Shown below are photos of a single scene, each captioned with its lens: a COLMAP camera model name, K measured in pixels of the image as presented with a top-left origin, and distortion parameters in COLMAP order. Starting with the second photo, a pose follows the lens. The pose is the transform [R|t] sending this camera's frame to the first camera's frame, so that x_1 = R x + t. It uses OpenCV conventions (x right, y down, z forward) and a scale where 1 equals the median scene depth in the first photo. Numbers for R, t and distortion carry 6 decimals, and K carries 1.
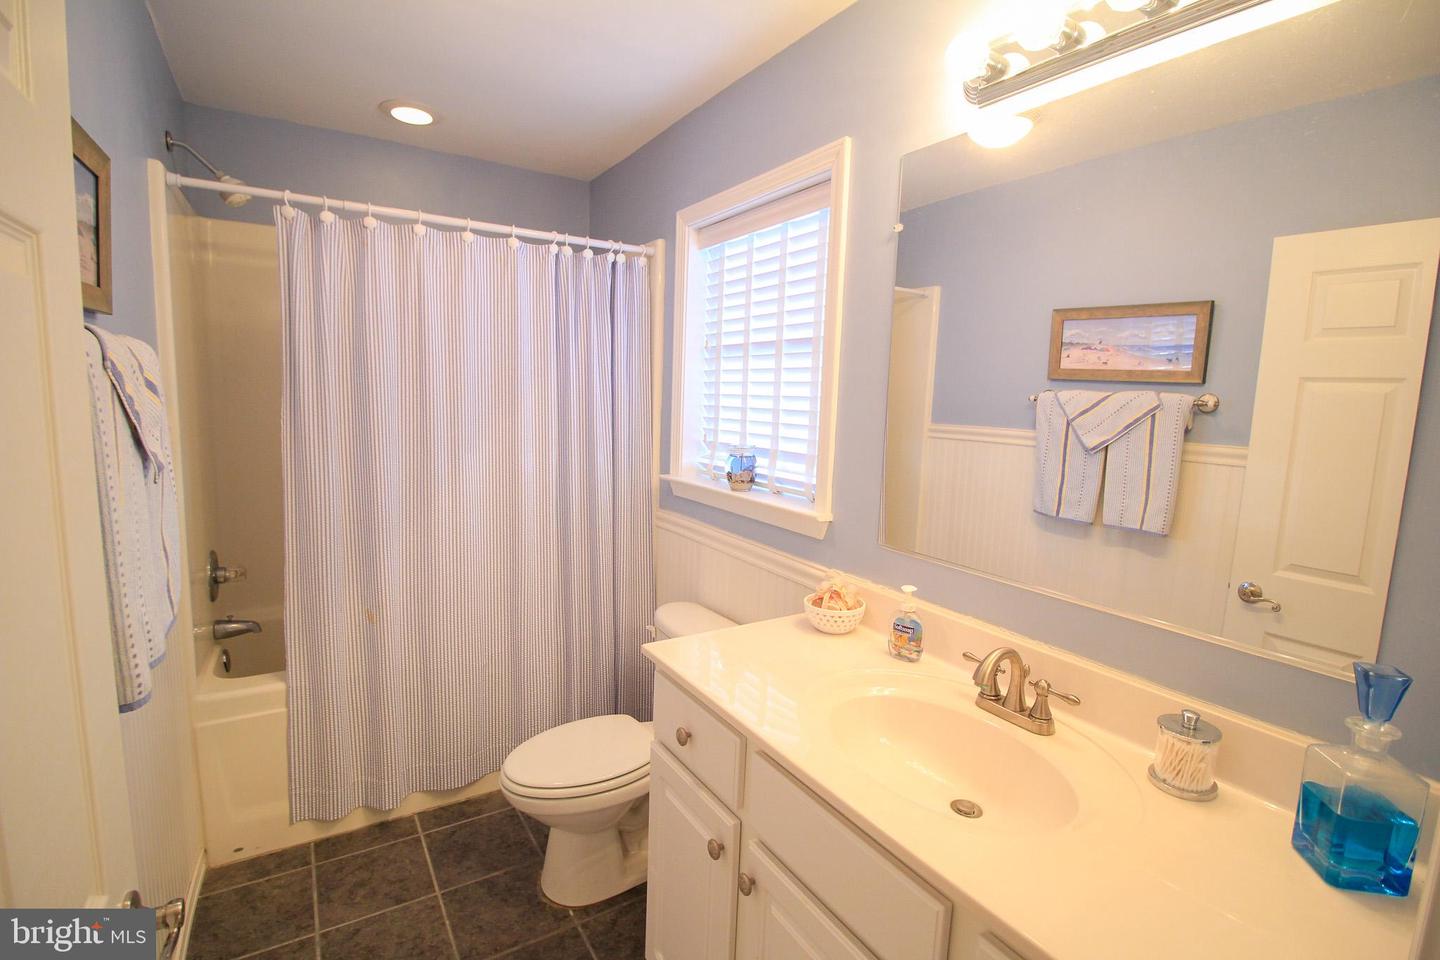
lens RADIAL K [[680.7, 0, 718.8], [0, 680.7, 476.5], [0, 0, 1]] dist [-0.001486, -0.013767]
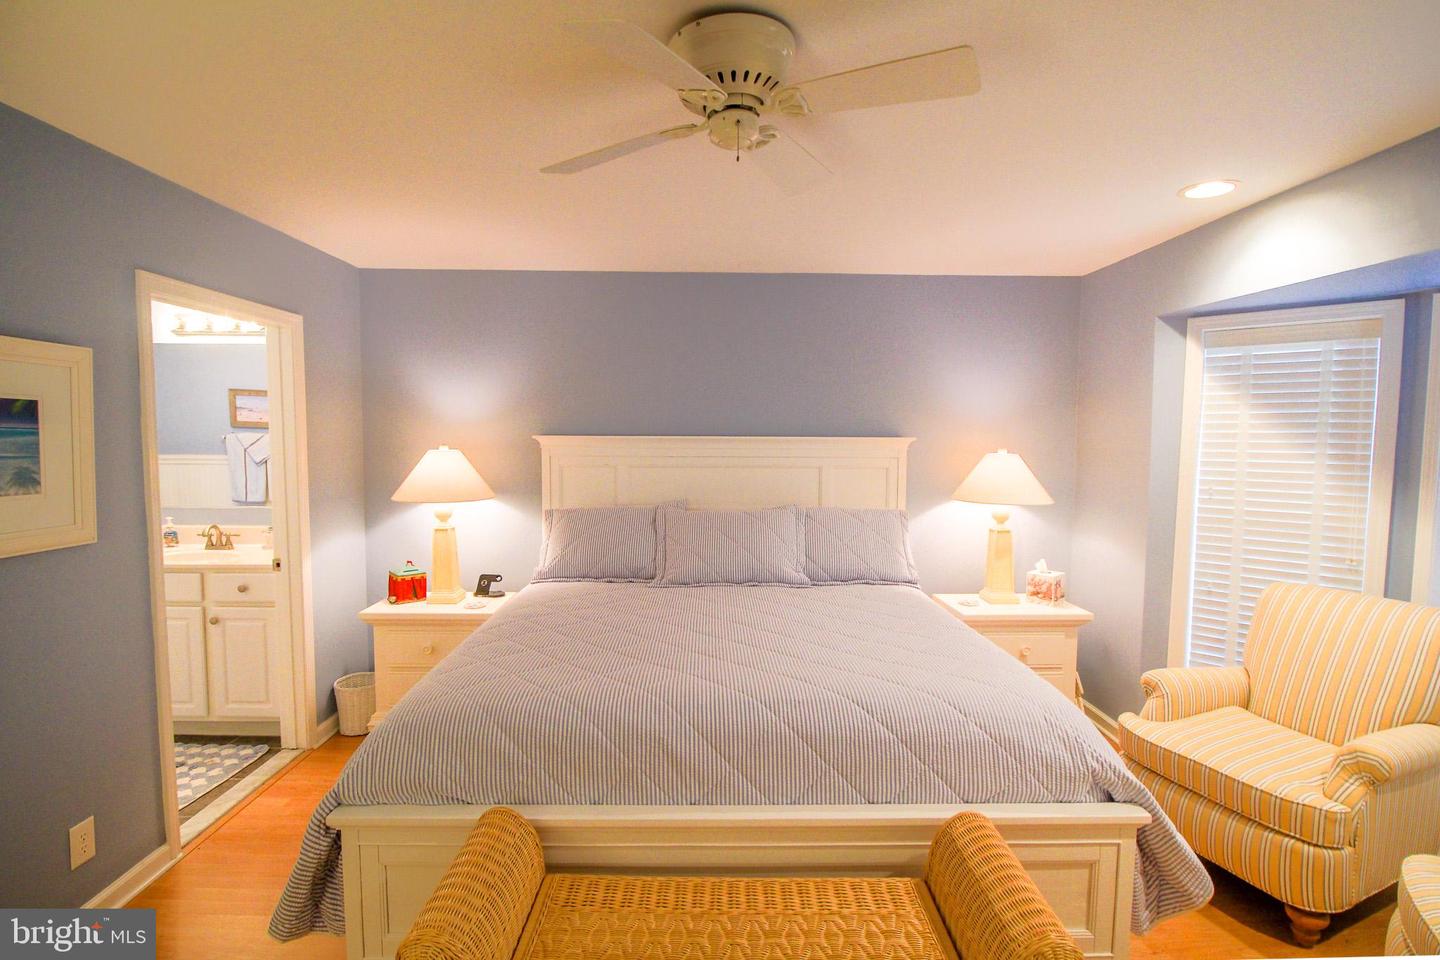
lens RADIAL K [[680.7, 0, 718.8], [0, 680.7, 476.5], [0, 0, 1]] dist [-0.001486, -0.013767]
pose [[0.509659, -0.084452, 0.856222, -0.421966], [0.116429, 0.992787, 0.028619, 0.091069], [-0.852462, 0.085103, 0.515815, -1.059366]]
